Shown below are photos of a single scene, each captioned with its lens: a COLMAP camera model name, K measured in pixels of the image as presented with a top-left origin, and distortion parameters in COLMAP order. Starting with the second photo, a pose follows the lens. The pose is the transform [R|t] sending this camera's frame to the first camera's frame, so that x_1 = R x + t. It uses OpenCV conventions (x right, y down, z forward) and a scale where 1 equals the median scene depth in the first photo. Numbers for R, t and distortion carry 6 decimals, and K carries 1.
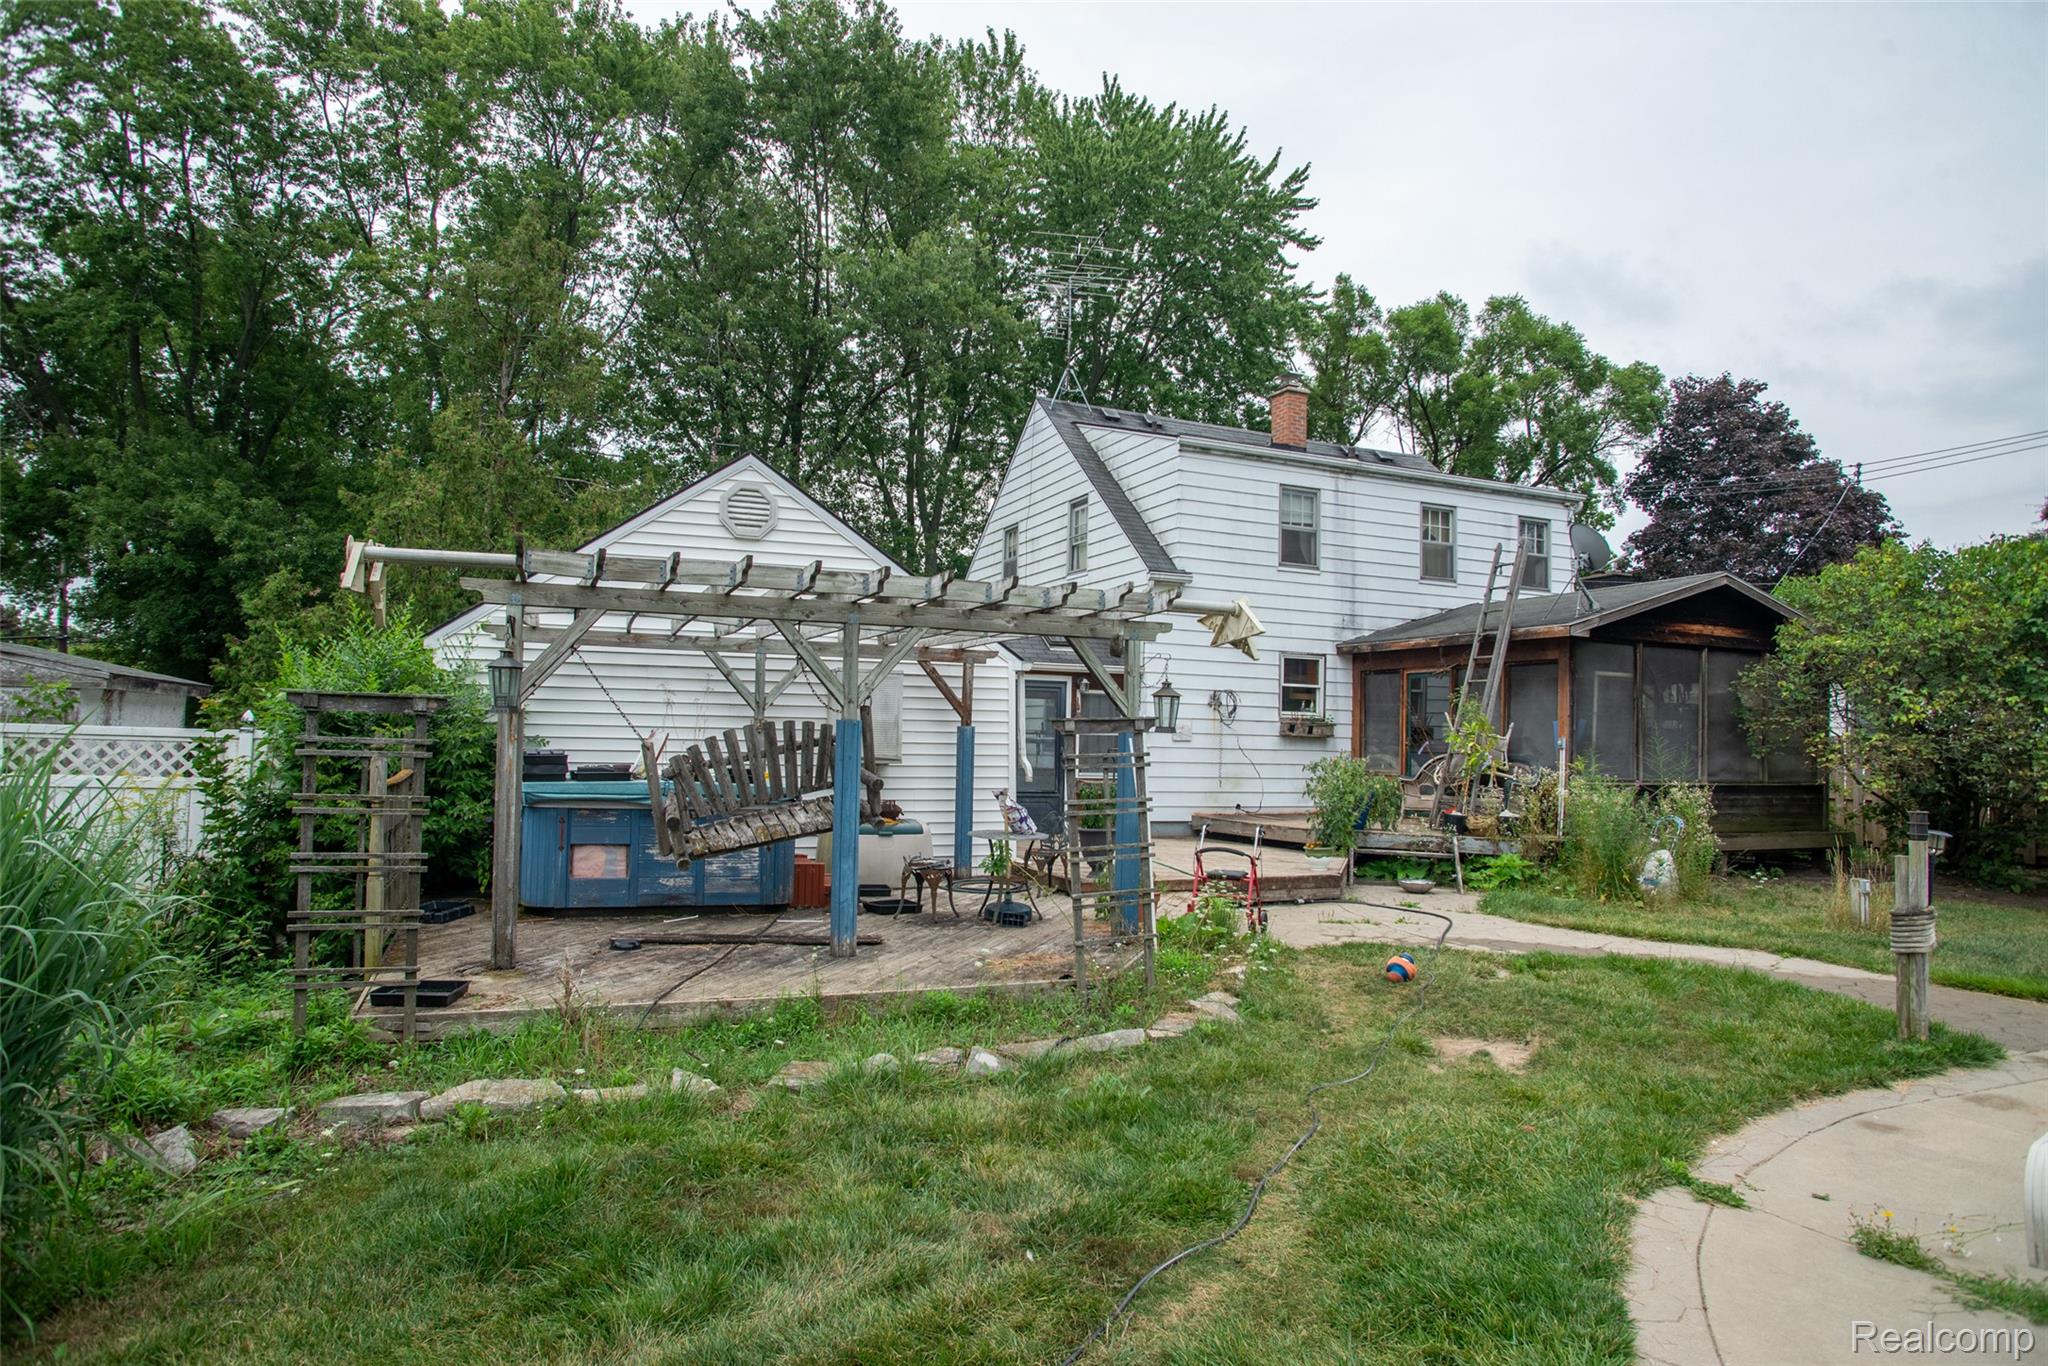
lens RADIAL K [[1164.4, 0, 974.3], [0, 1164.4, 719.4], [0, 0, 1]] dist [-0.107167, 0.045218]
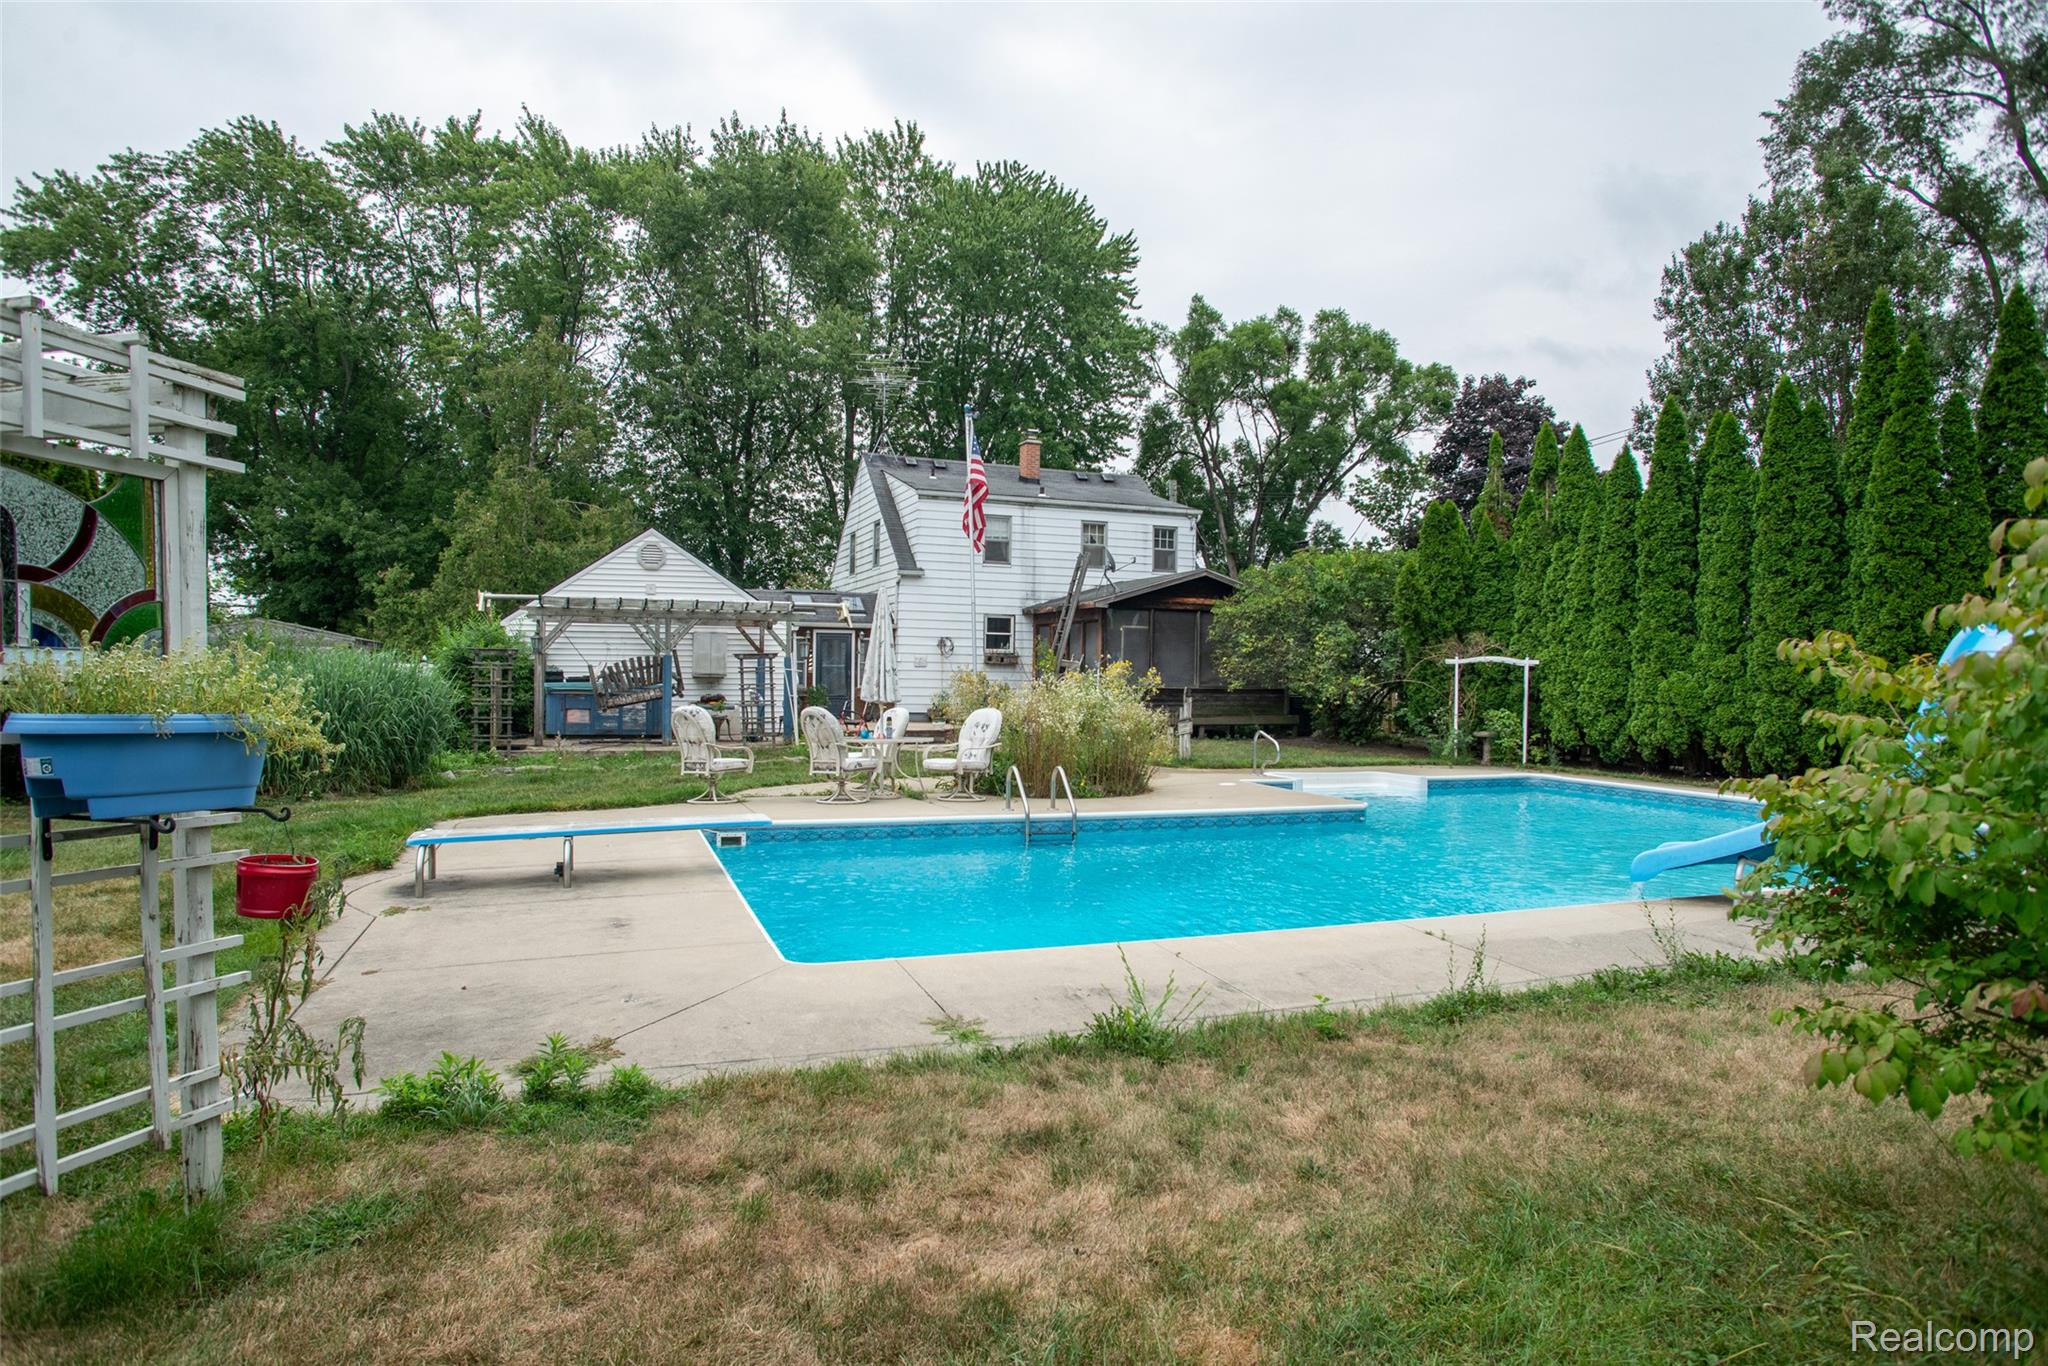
lens RADIAL K [[1164.4, 0, 974.3], [0, 1164.4, 719.4], [0, 0, 1]] dist [-0.107167, 0.045218]
pose [[0.999503, -0.007752, -0.030557, 0.293367], [0.009354, 0.998569, 0.052657, 0.006007], [0.030105, -0.052917, 0.998145, -0.701346]]
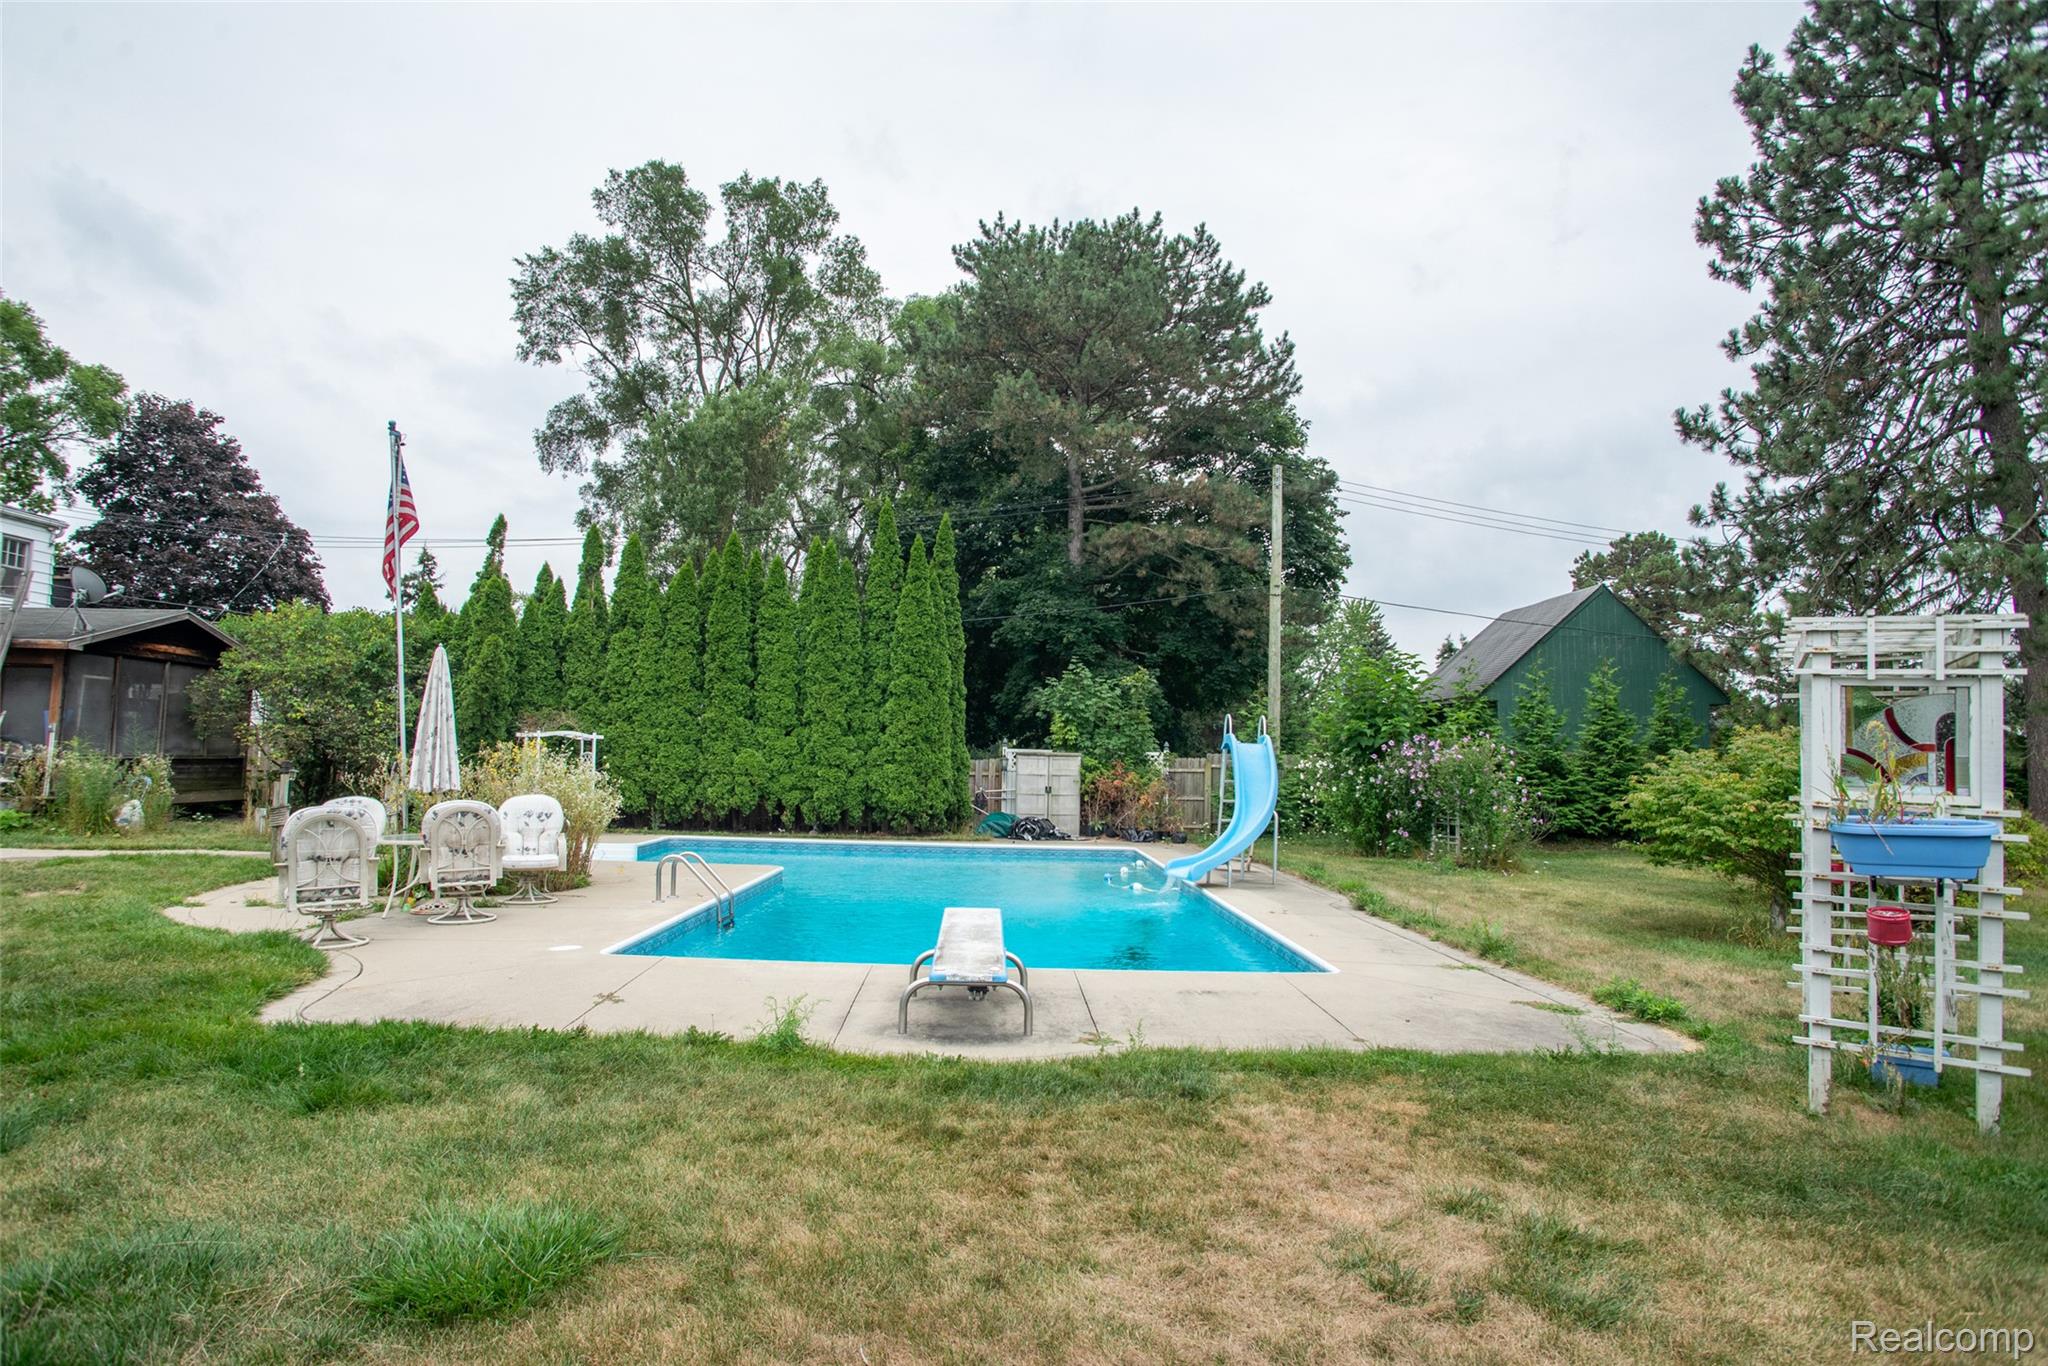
lens RADIAL K [[1210.4, 0, 916.2], [0, 1210.4, 636.8], [0, 0, 1]] dist [-0.001561, 0.048822]
pose [[0.402633, 0.081437, 0.911732, -0.314520], [-0.032267, 0.996678, -0.074775, -0.008399], [-0.914793, 0.000688, 0.403924, -0.410376]]
